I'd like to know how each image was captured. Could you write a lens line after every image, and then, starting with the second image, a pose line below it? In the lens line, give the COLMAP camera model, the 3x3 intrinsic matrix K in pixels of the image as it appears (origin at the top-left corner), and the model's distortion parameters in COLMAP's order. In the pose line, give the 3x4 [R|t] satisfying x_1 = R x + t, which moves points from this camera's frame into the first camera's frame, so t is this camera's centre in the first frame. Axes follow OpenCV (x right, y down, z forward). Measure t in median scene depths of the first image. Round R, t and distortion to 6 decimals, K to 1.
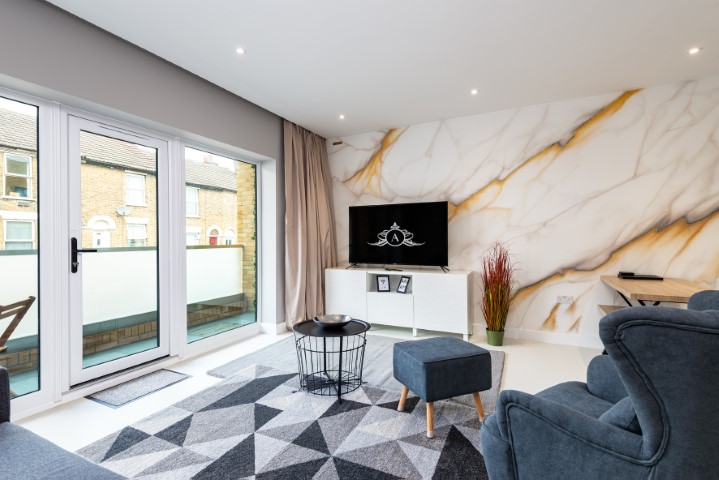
lens RADIAL K [[334.8, 0, 359.5], [0, 334.8, 240.0], [0, 0, 1]] dist [0.001887, -0.000869]
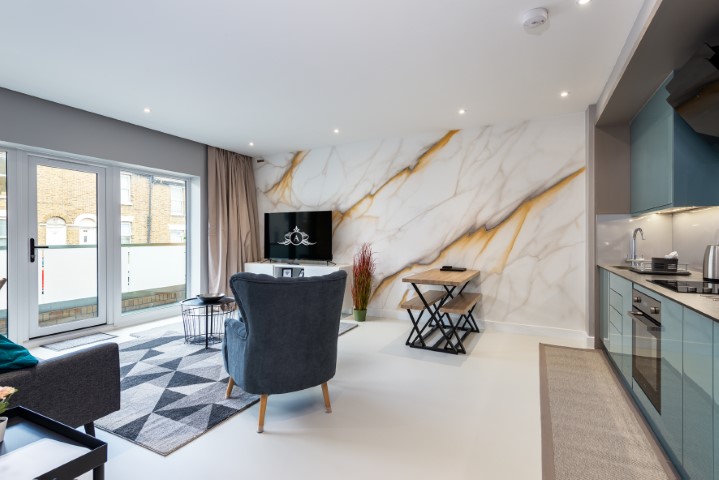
lens RADIAL K [[346.4, 0, 364.1], [0, 346.4, 238.6], [0, 0, 1]] dist [-0.000344, -0.000968]
pose [[0.999970, 0.006919, -0.003425, 0.398500], [-0.006911, 0.999973, 0.002525, -0.012701], [0.003443, -0.002501, 0.999991, -0.337537]]
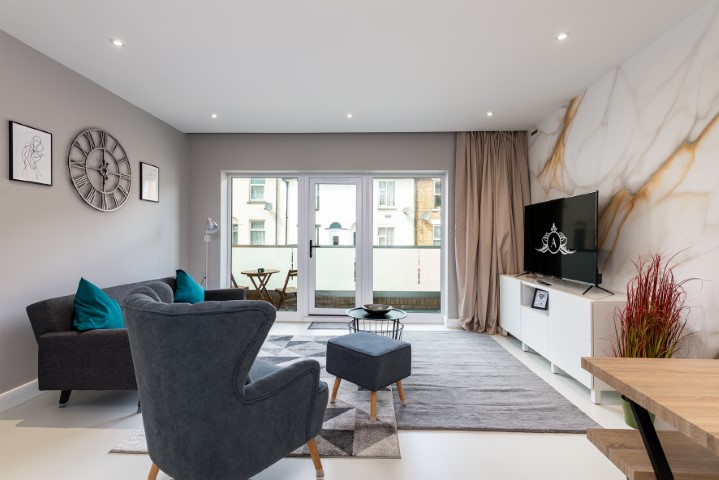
lens RADIAL K [[346.4, 0, 364.1], [0, 346.4, 238.6], [0, 0, 1]] dist [-0.000344, -0.000968]
pose [[0.408490, 0.009895, -0.912709, 0.719198], [-0.009447, 0.999934, 0.006612, -0.019473], [0.912714, 0.005922, 0.408556, 0.285662]]
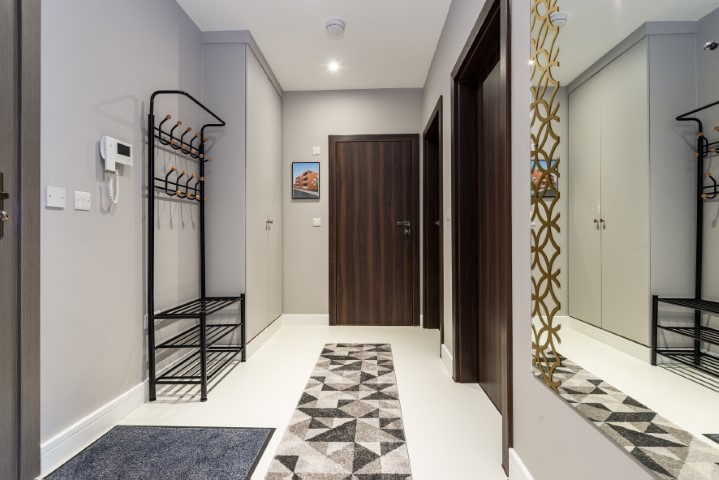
lens RADIAL K [[346.4, 0, 364.1], [0, 346.4, 238.6], [0, 0, 1]] dist [-0.000344, -0.000968]
pose [[-0.421945, 0.010343, 0.906562, -1.297543], [0.010430, 0.999924, -0.006554, -0.271263], [-0.906561, 0.006690, -0.422021, 1.018707]]
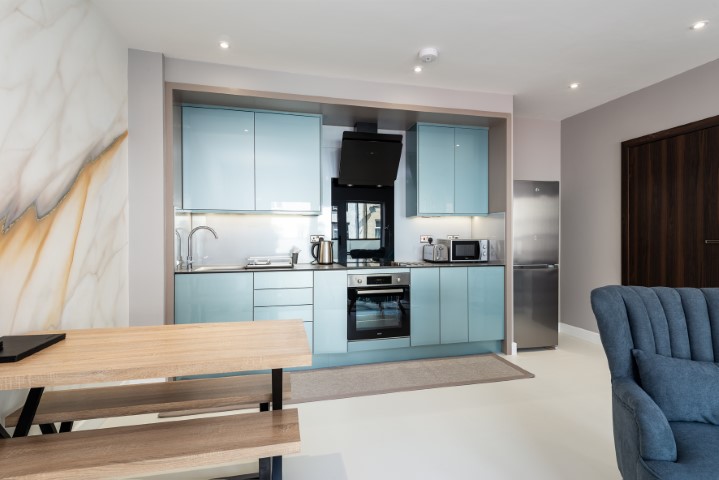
lens RADIAL K [[352.4, 0, 359.5], [0, 352.4, 240.0], [0, 0, 1]] dist [-0.001350, -0.000660]
pose [[-0.638044, 0.001967, 0.769997, 0.218157], [0.007710, 0.999963, 0.003834, -0.011153], [-0.769961, 0.008383, -0.638036, 0.791134]]
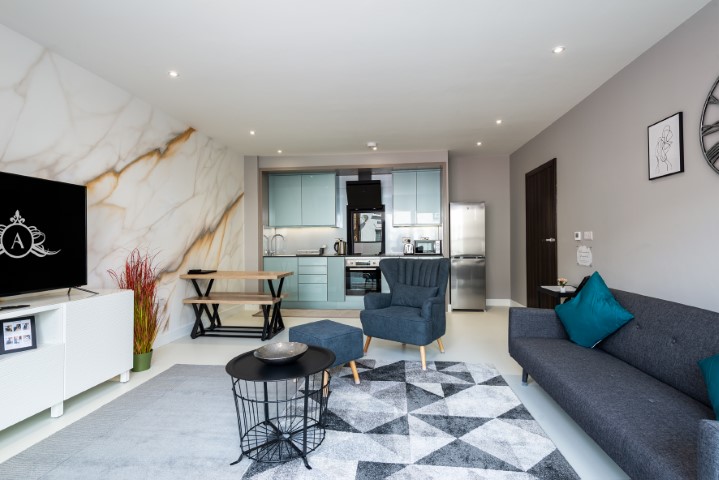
lens RADIAL K [[346.4, 0, 364.1], [0, 346.4, 238.6], [0, 0, 1]] dist [-0.000344, -0.000968]
pose [[-0.345978, 0.016255, 0.938102, -0.571574], [0.012060, 0.999844, -0.012877, 0.002169], [-0.938165, 0.006859, -0.346120, 0.730417]]
